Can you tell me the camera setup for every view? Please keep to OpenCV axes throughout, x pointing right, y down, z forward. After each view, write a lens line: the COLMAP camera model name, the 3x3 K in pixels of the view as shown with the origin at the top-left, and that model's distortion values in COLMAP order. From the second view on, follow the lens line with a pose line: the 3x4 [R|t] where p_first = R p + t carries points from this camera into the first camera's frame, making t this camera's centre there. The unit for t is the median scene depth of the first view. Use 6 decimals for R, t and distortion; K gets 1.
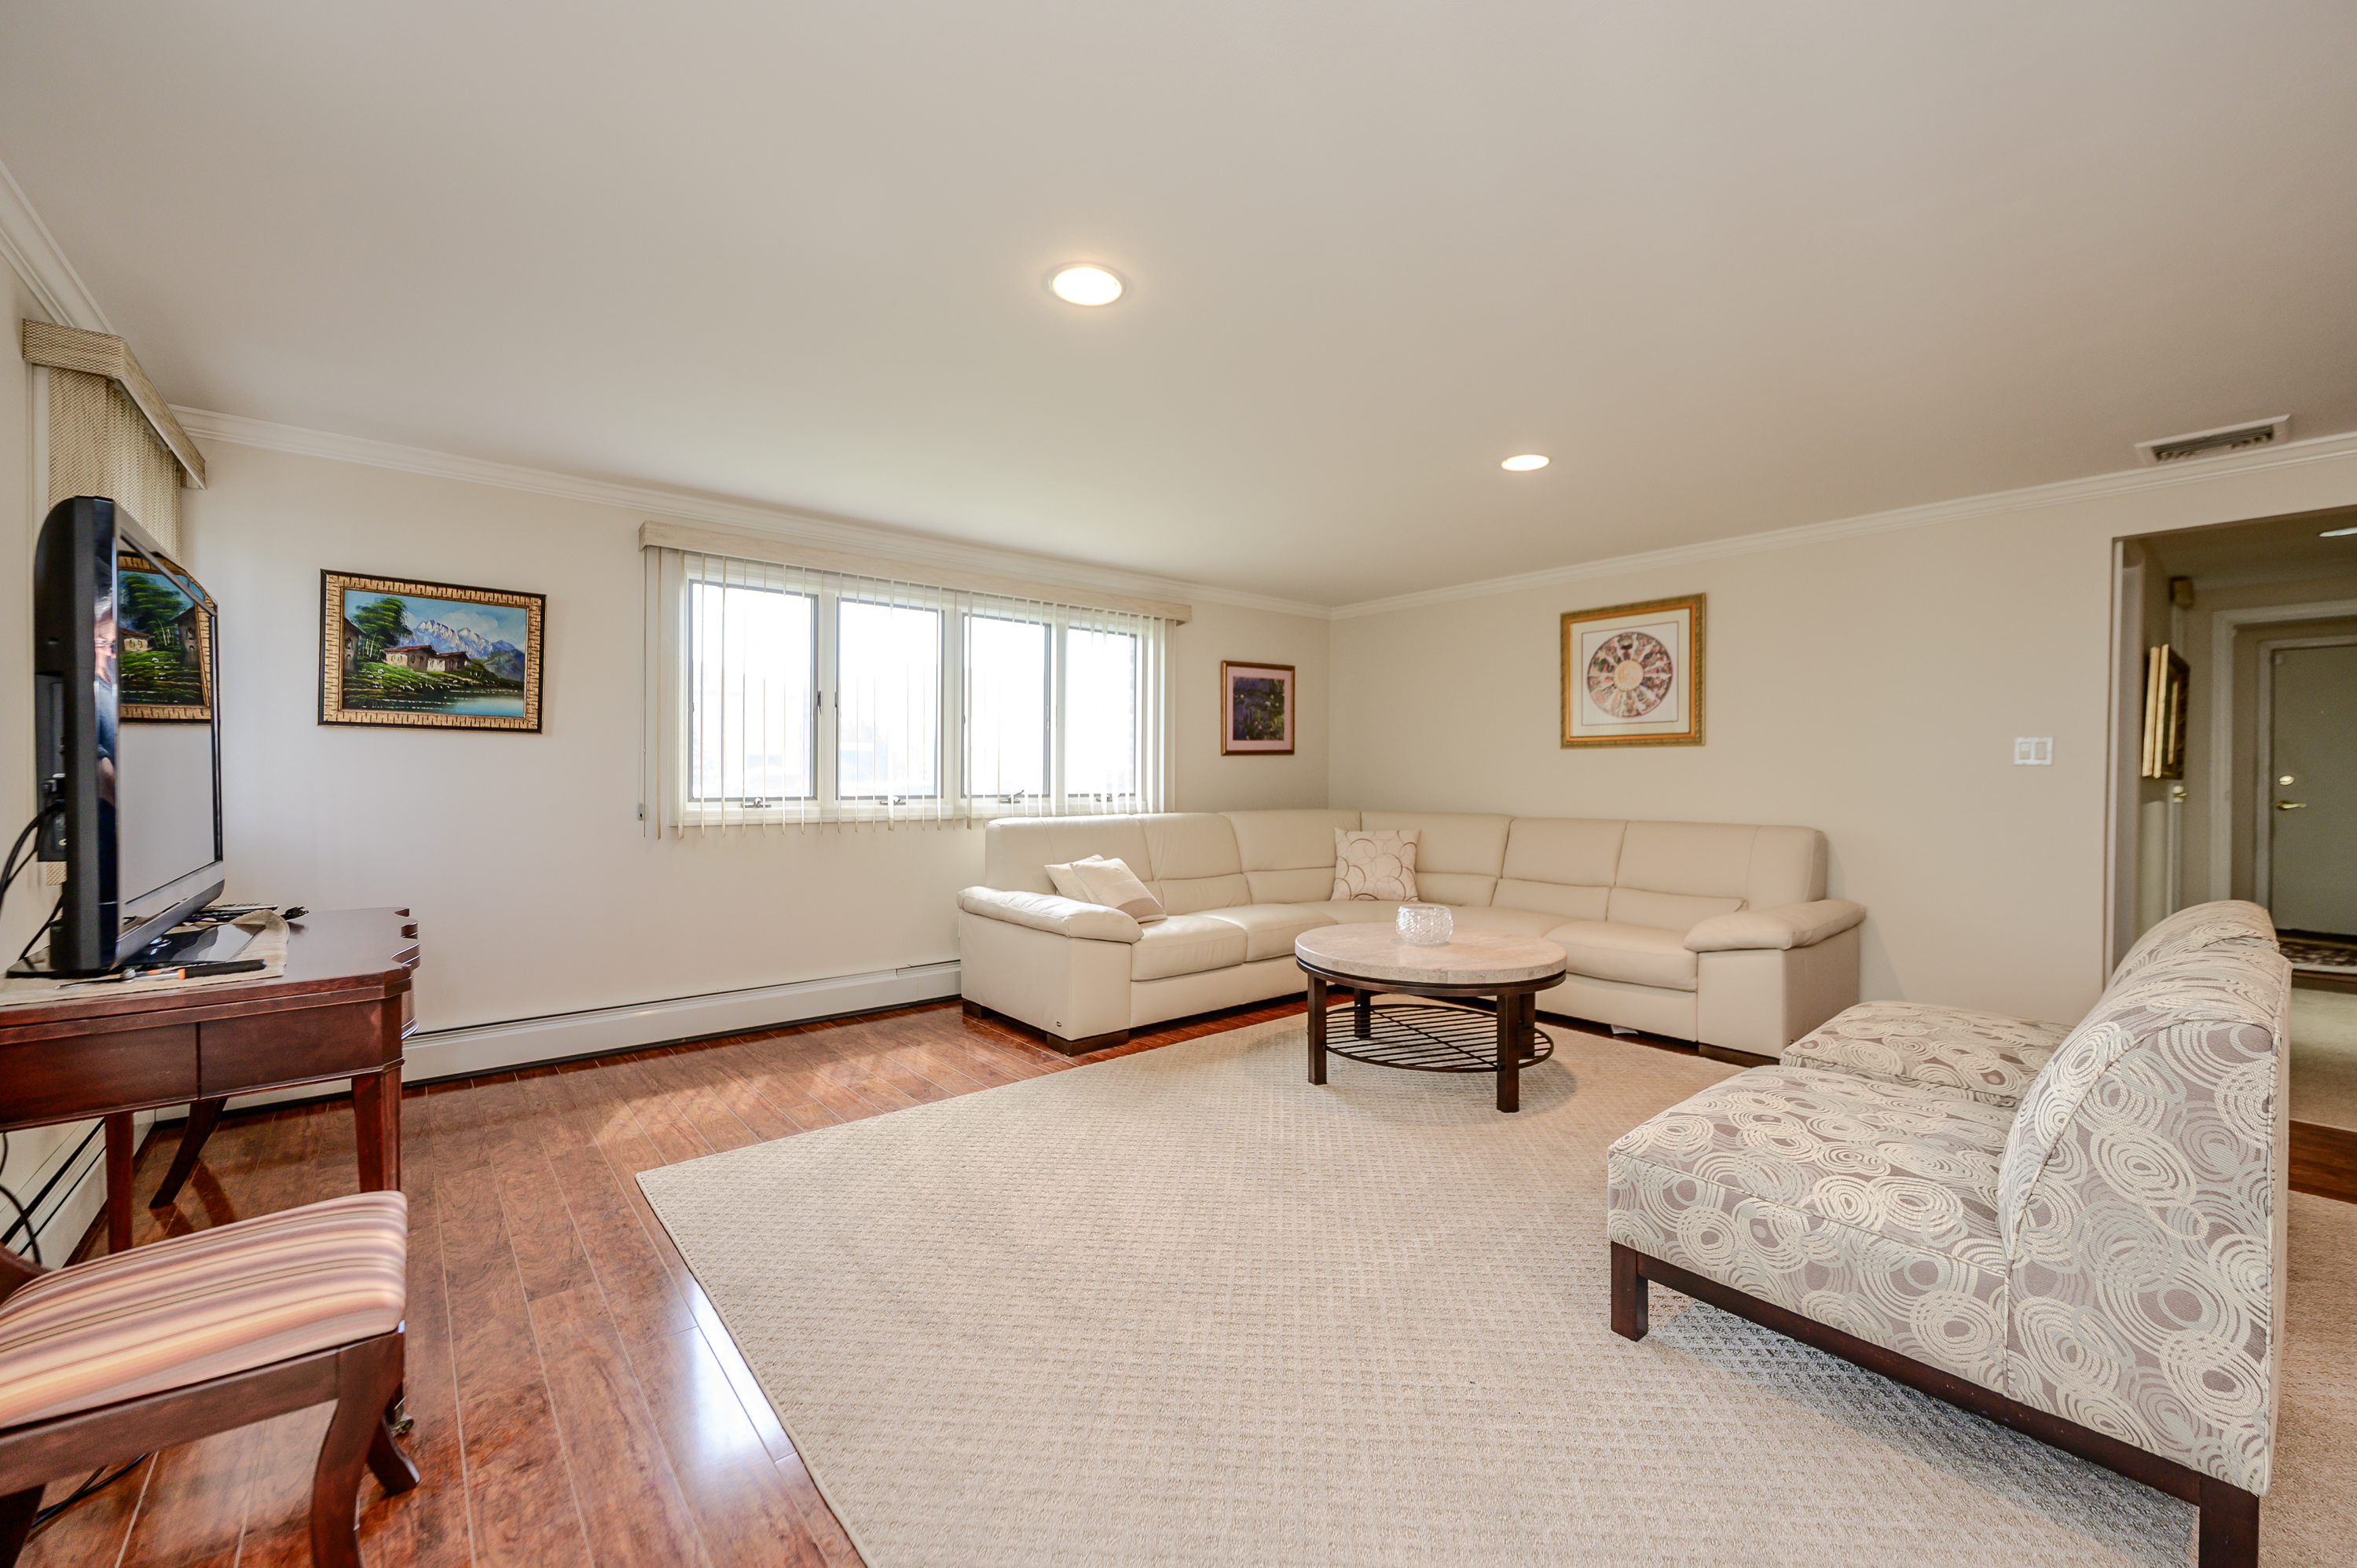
lens RADIAL K [[968.9, 0, 1224.0], [0, 968.9, 790.5], [0, 0, 1]] dist [-0.000781, -0.000089]
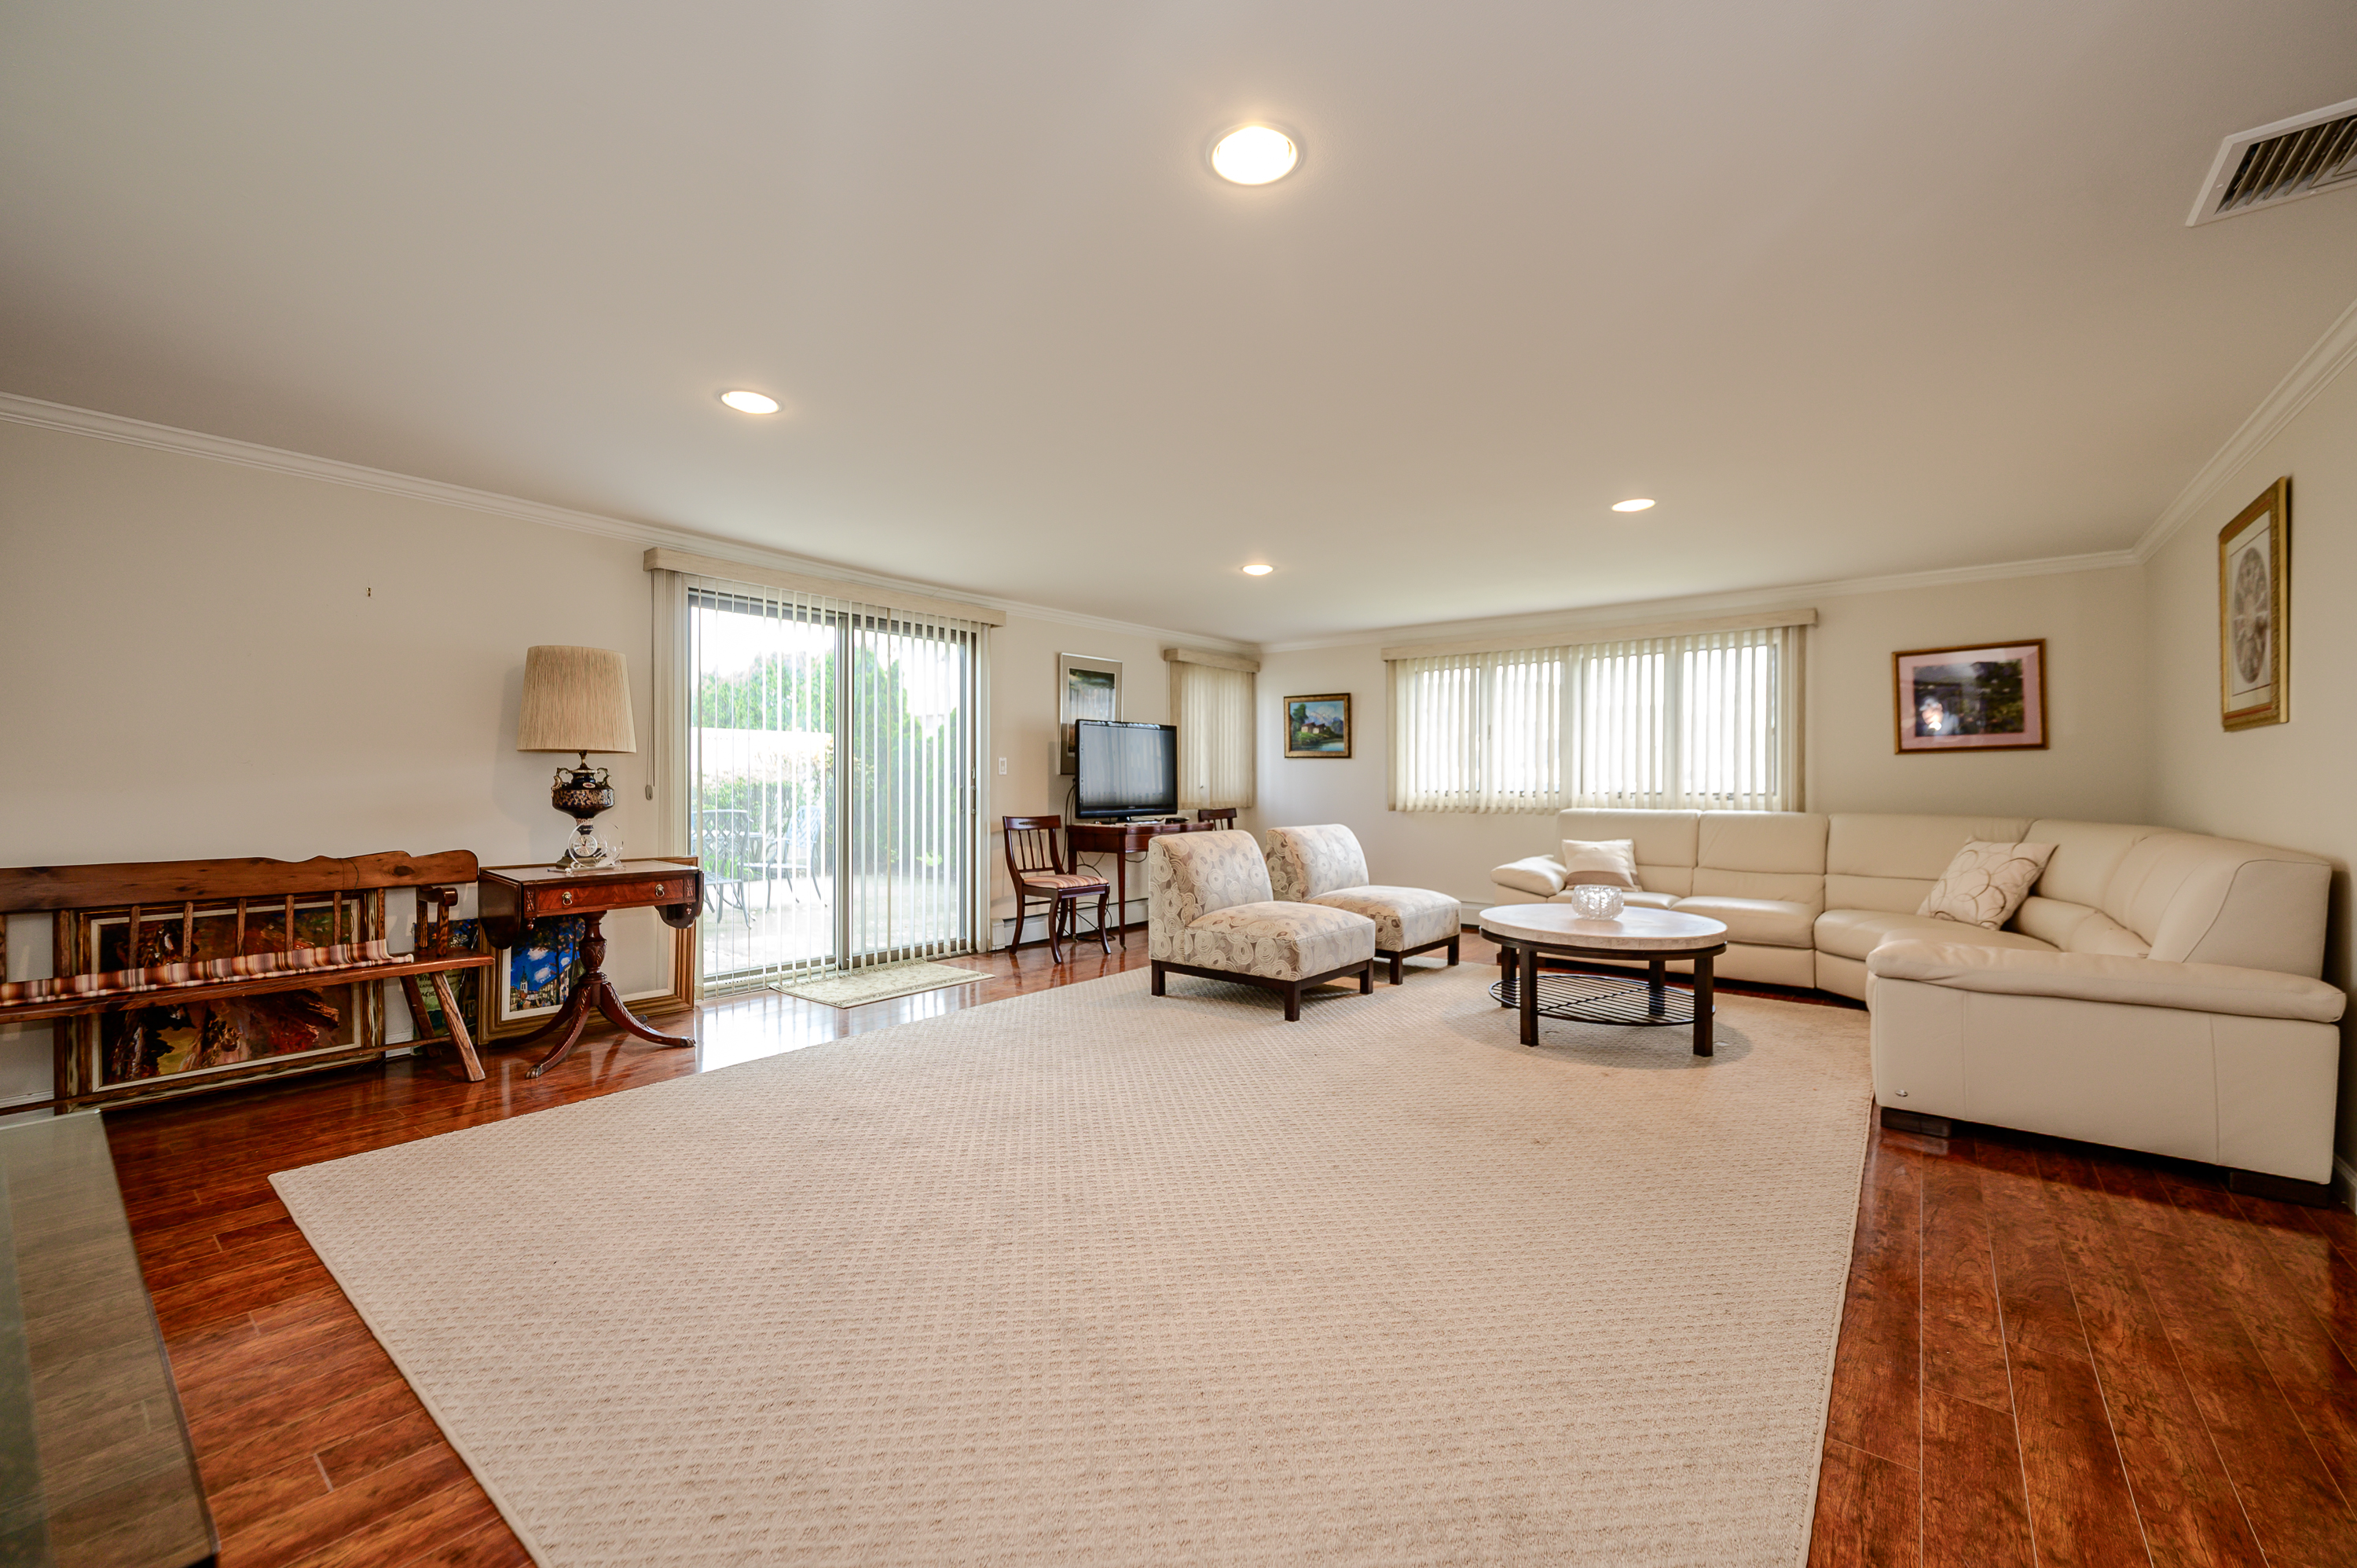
lens RADIAL K [[941.4, 0, 1178.5], [0, 941.4, 784.0], [0, 0, 1]] dist [-0.000598, -0.000057]
pose [[0.196120, 0.002861, -0.980576, 0.716697], [-0.011019, 0.999939, 0.000713, 0.000598], [0.980518, 0.010665, 0.196140, 0.126710]]
